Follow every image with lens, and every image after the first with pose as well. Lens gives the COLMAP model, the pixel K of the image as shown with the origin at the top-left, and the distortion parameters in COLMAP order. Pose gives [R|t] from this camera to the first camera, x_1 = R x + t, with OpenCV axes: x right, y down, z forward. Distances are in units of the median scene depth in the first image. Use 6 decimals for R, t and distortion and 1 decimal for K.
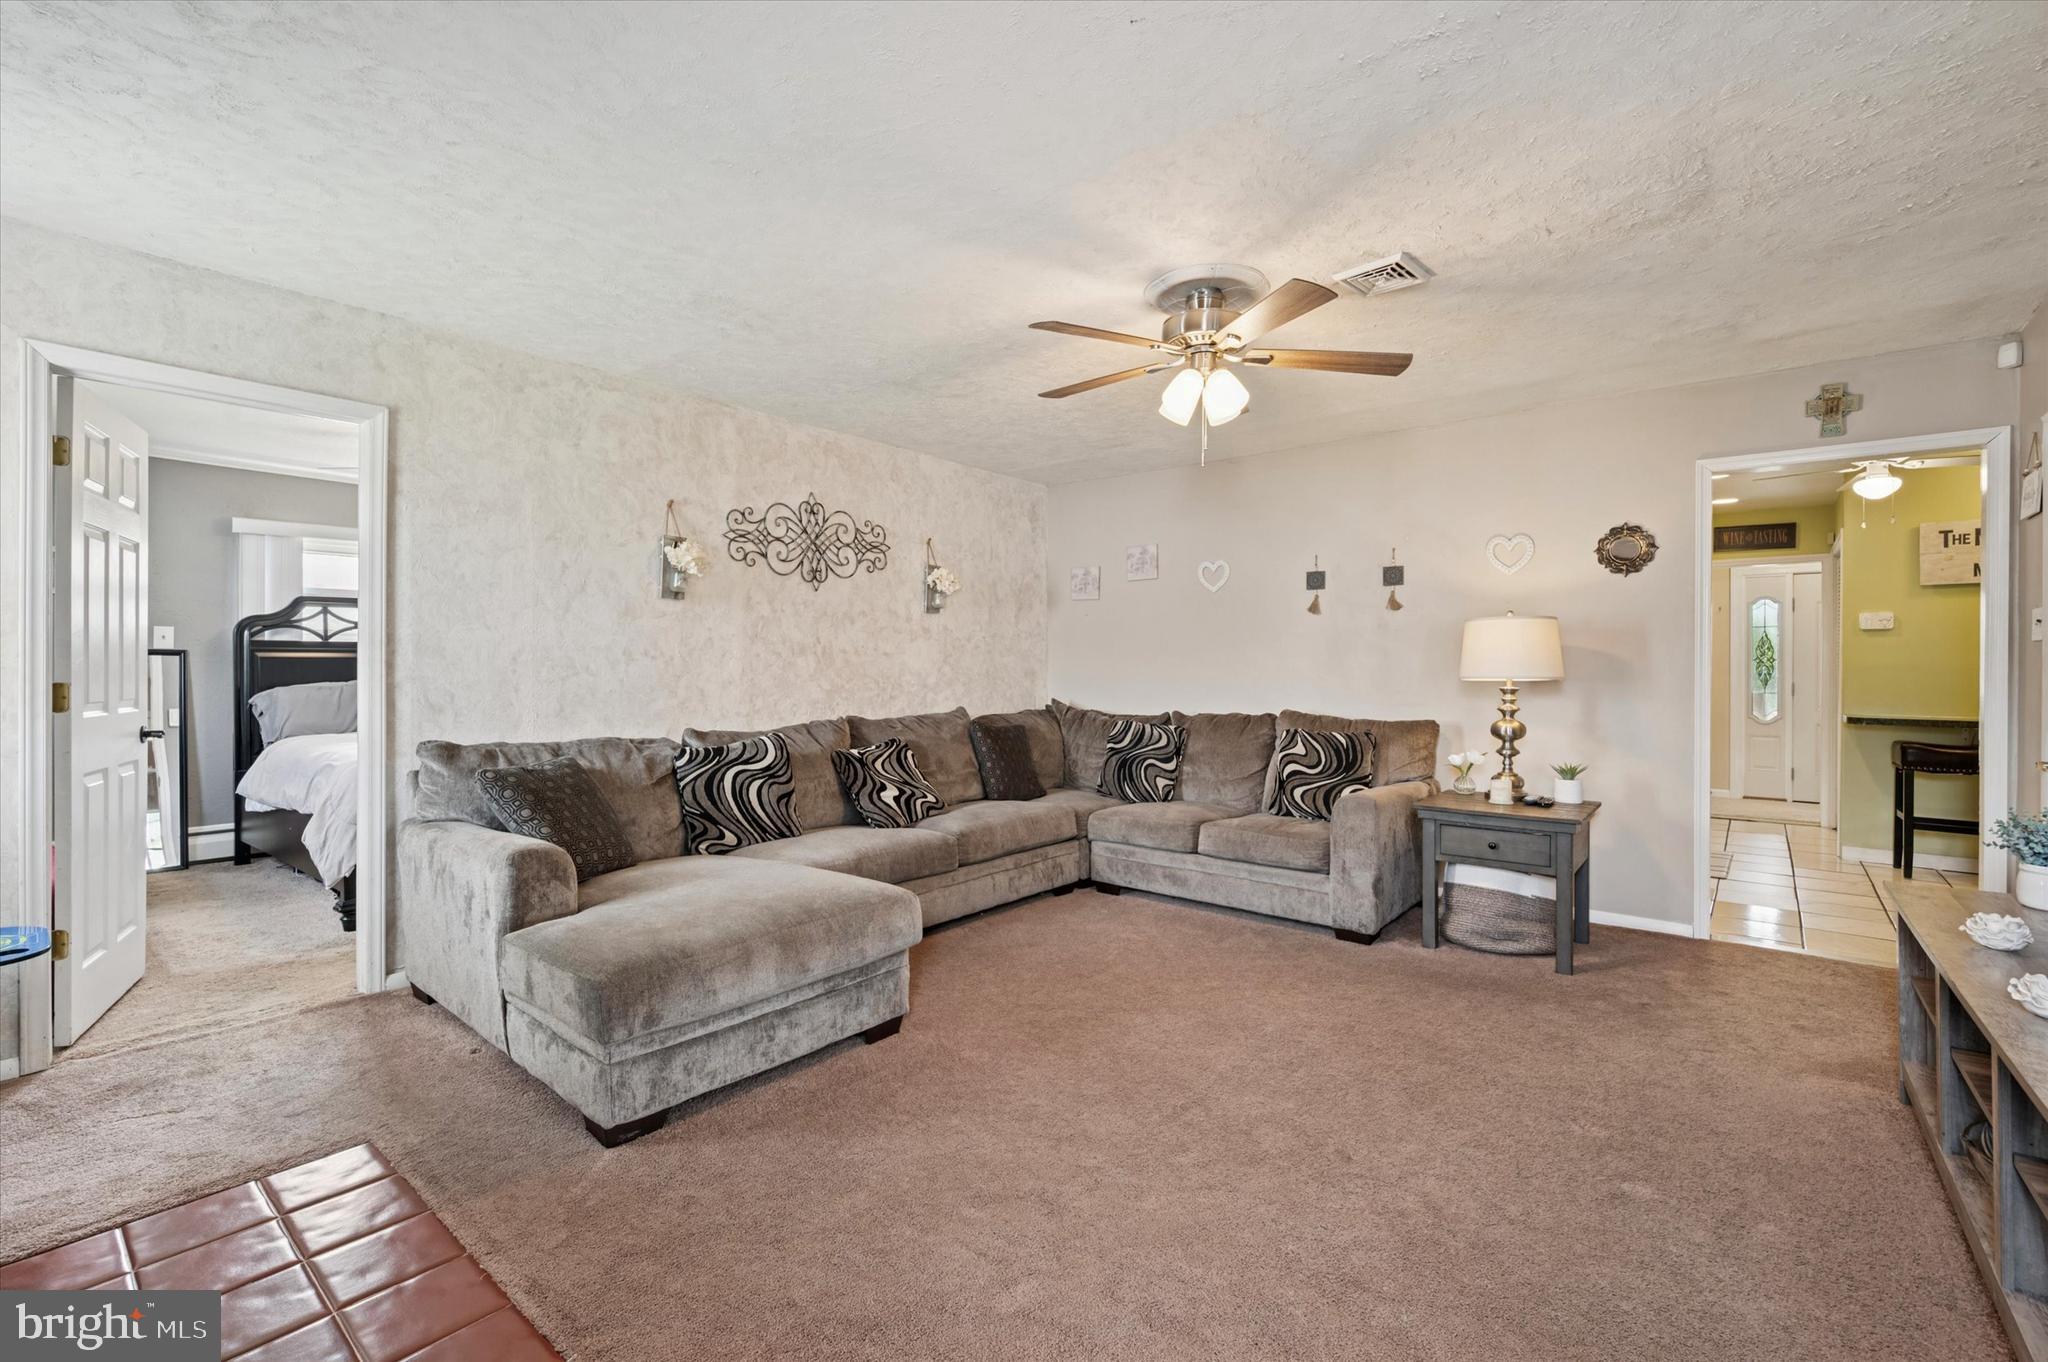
lens RADIAL K [[882.3, 0, 1024.5], [0, 882.3, 675.2], [0, 0, 1]] dist [0.011704, 0.000257]
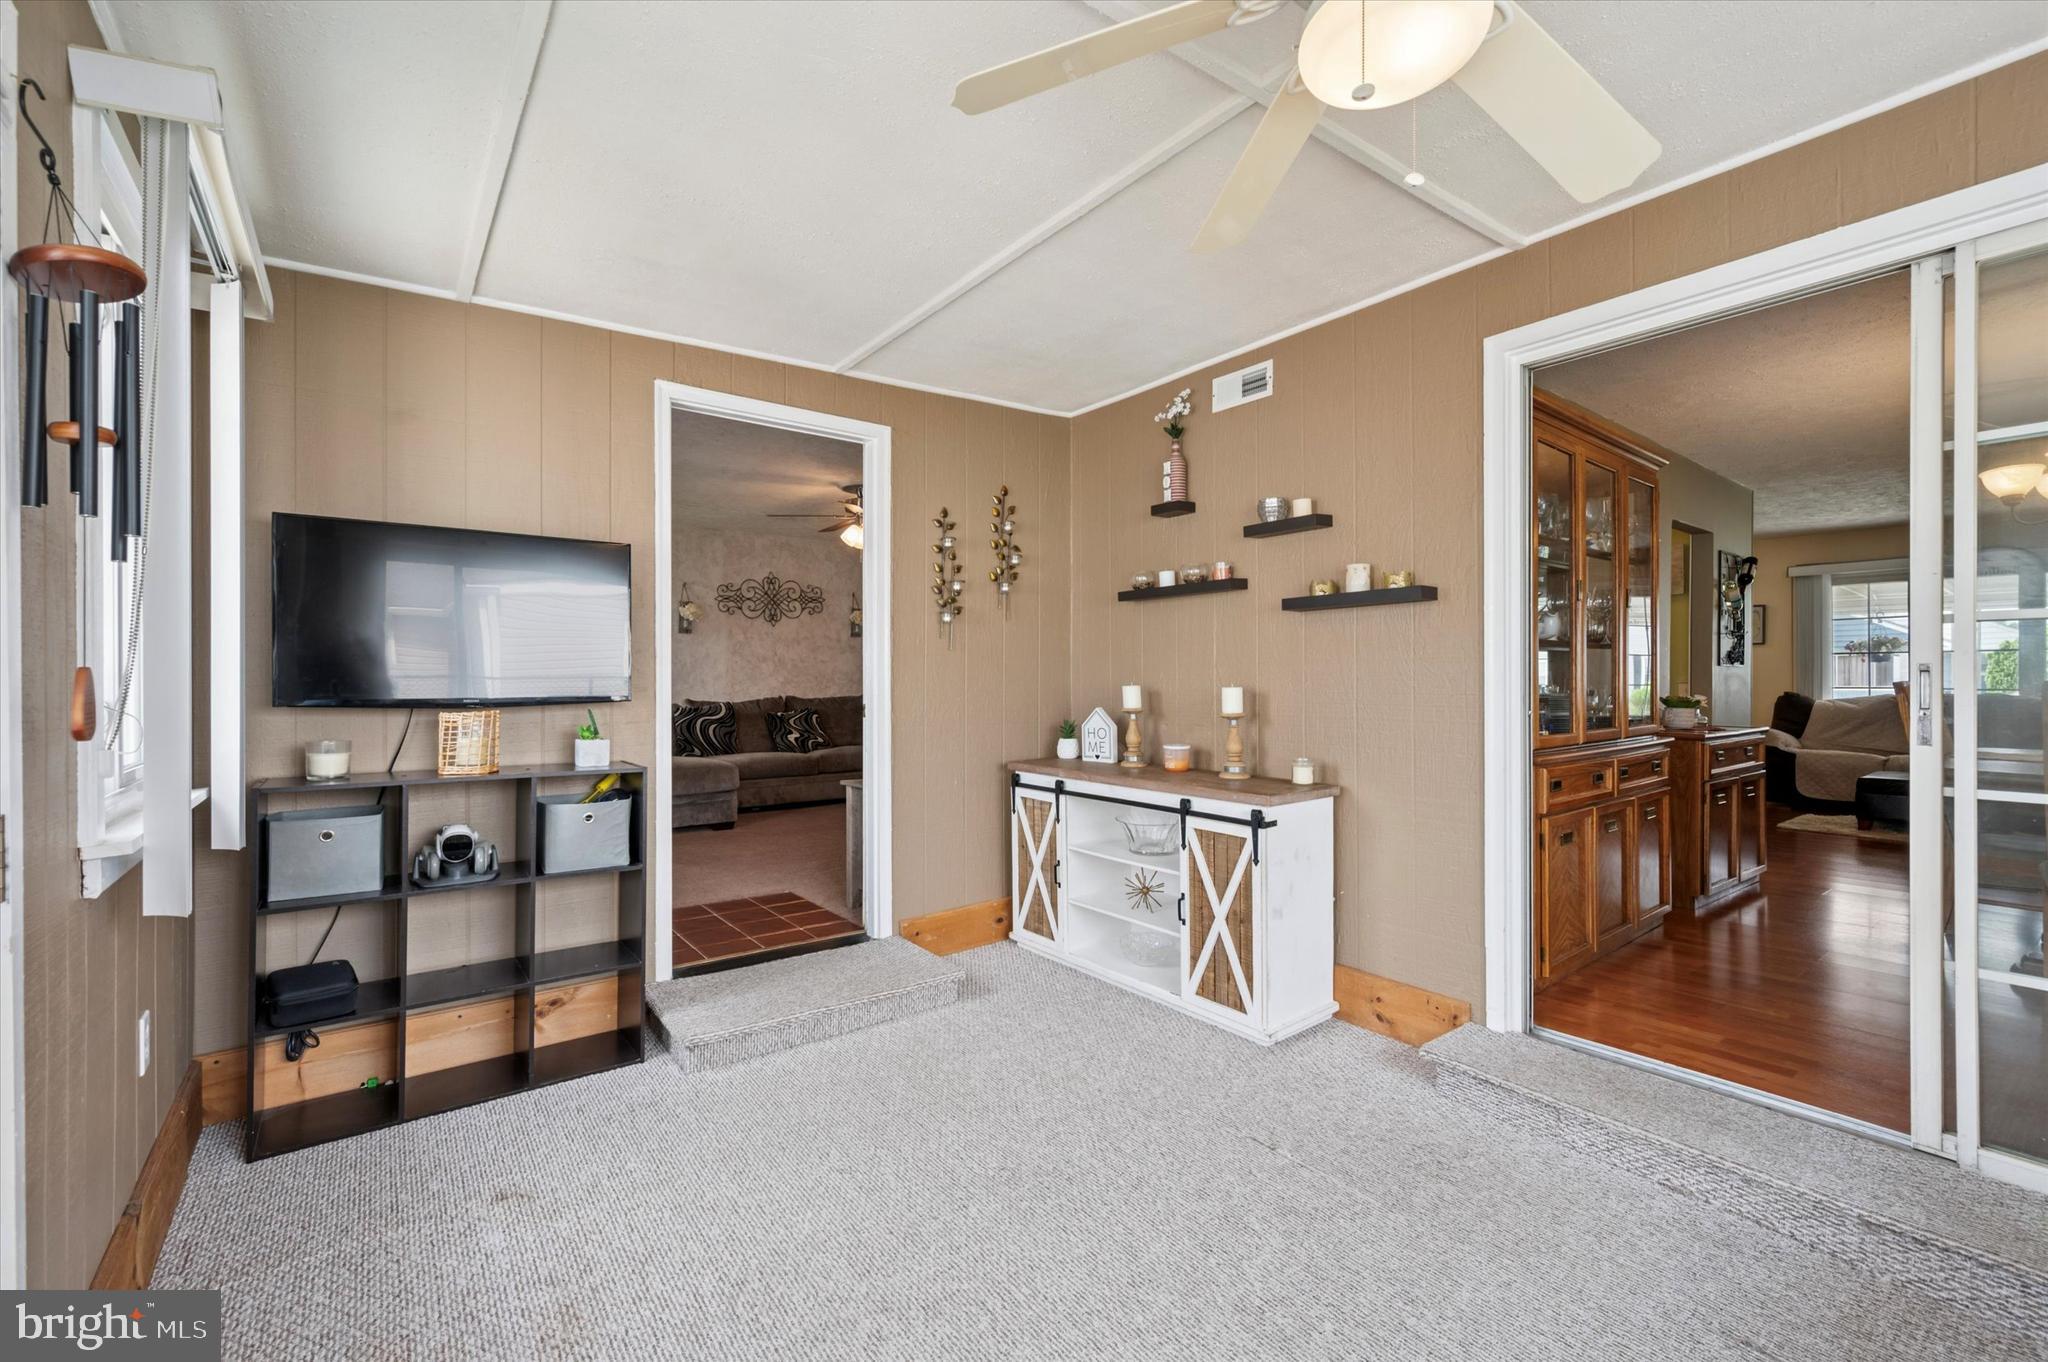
lens RADIAL K [[882.3, 0, 1031.9], [0, 882.3, 678.0], [0, 0, 1]] dist [0.011704, 0.000257]
pose [[0.973301, -0.002409, -0.229519, 0.727273], [0.000313, 0.999958, -0.009167, 0.027620], [0.229531, 0.008851, 0.973261, -0.662461]]
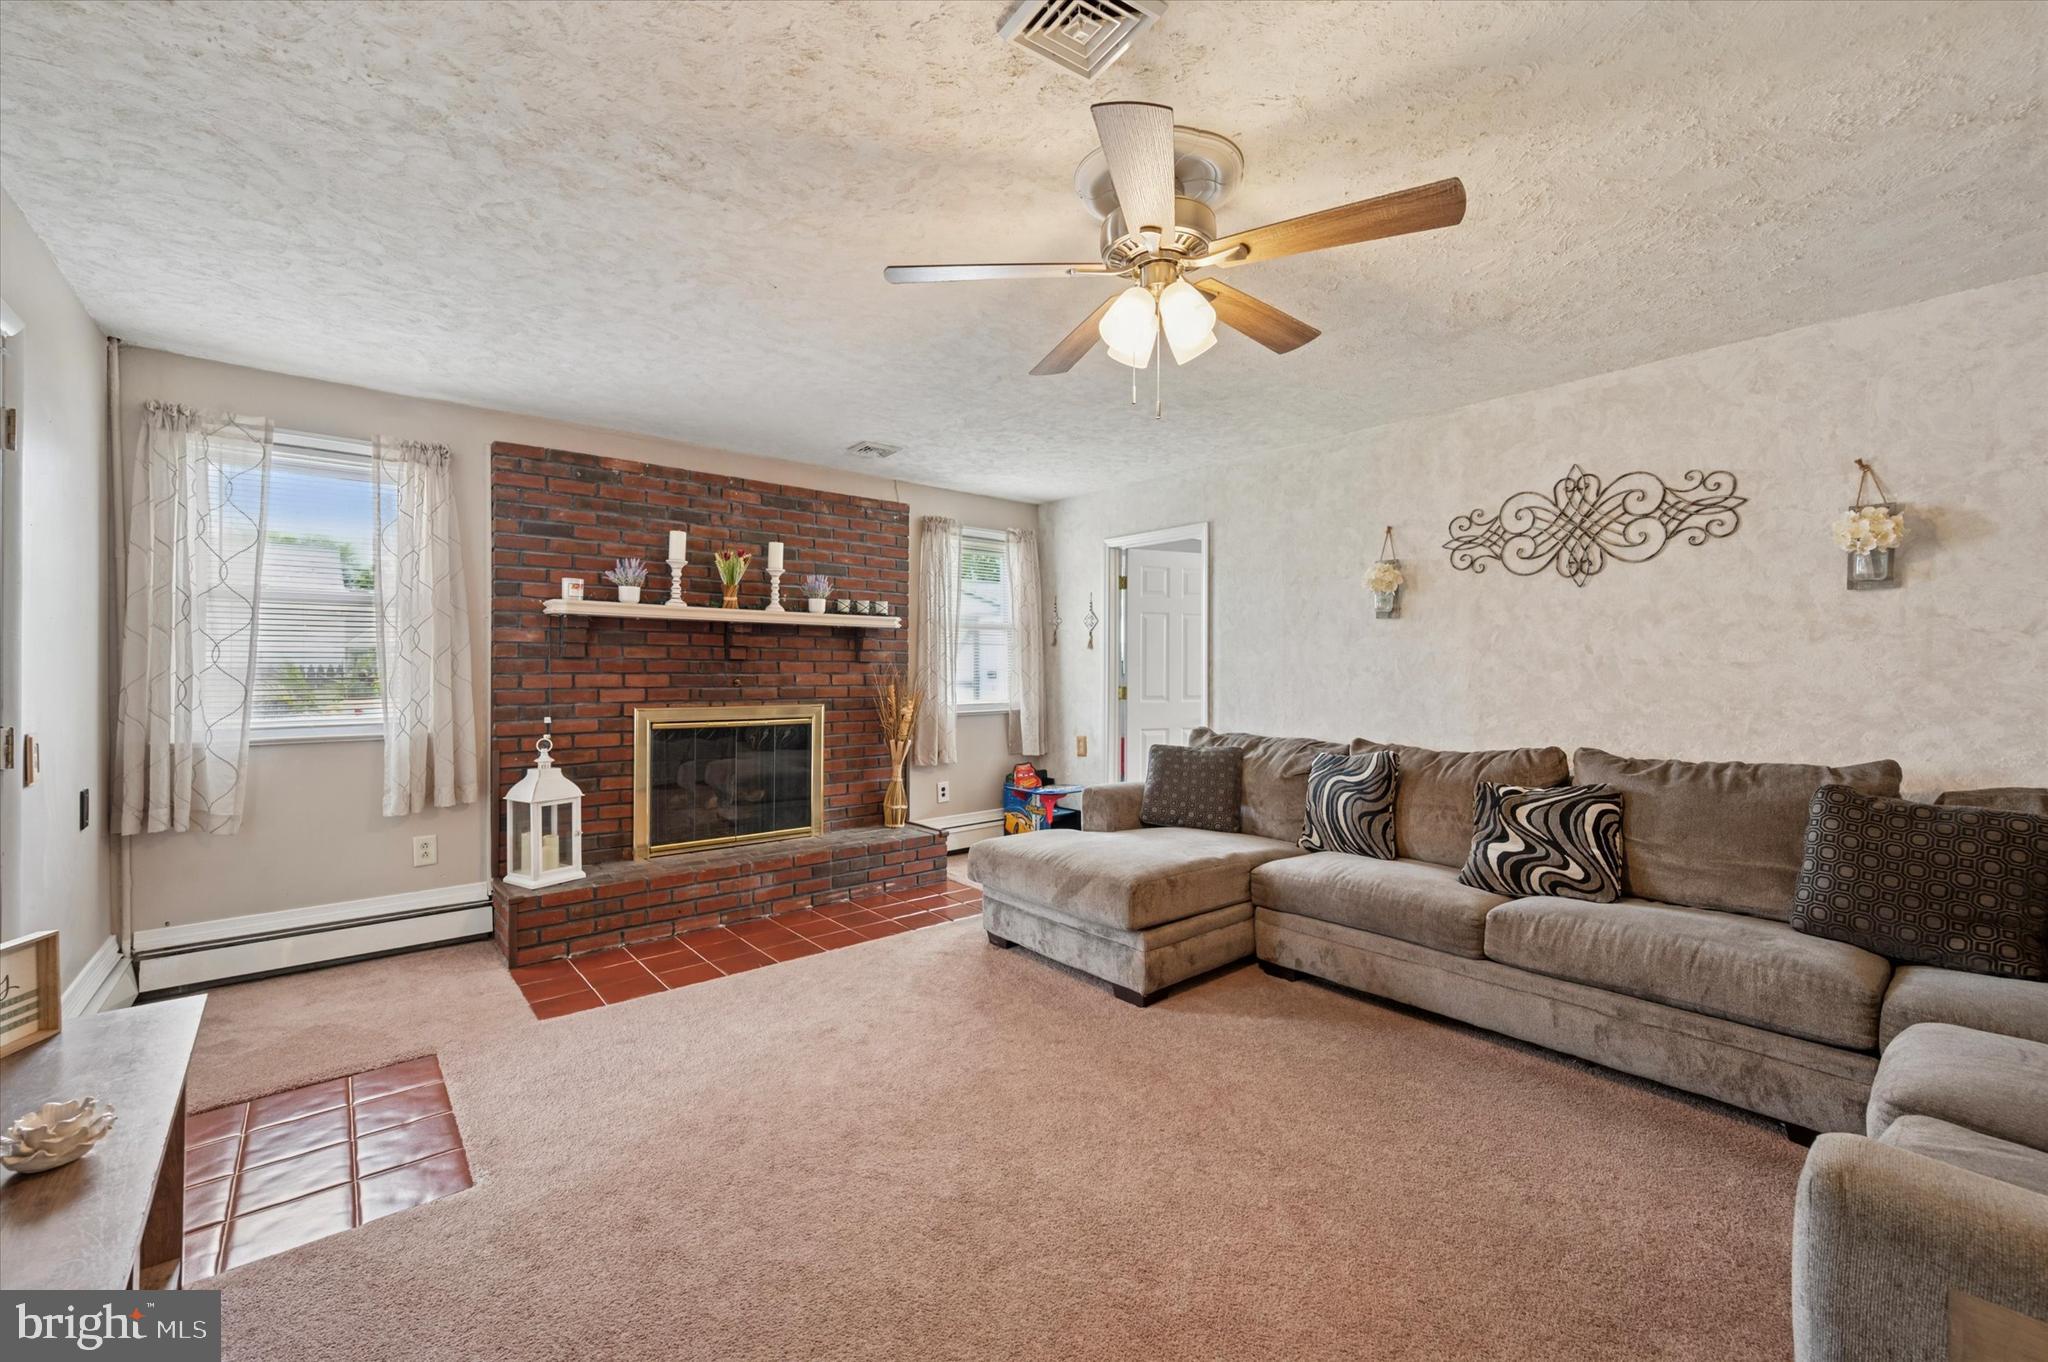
lens RADIAL K [[806.9, 0, 1028.9], [0, 806.9, 675.1], [0, 0, 1]] dist [-0.008725, 0.000117]
pose [[-0.162090, 0.002343, -0.986773, 0.585189], [-0.008249, 0.999959, 0.003729, -0.016010], [0.986742, 0.008744, -0.162064, 0.666396]]
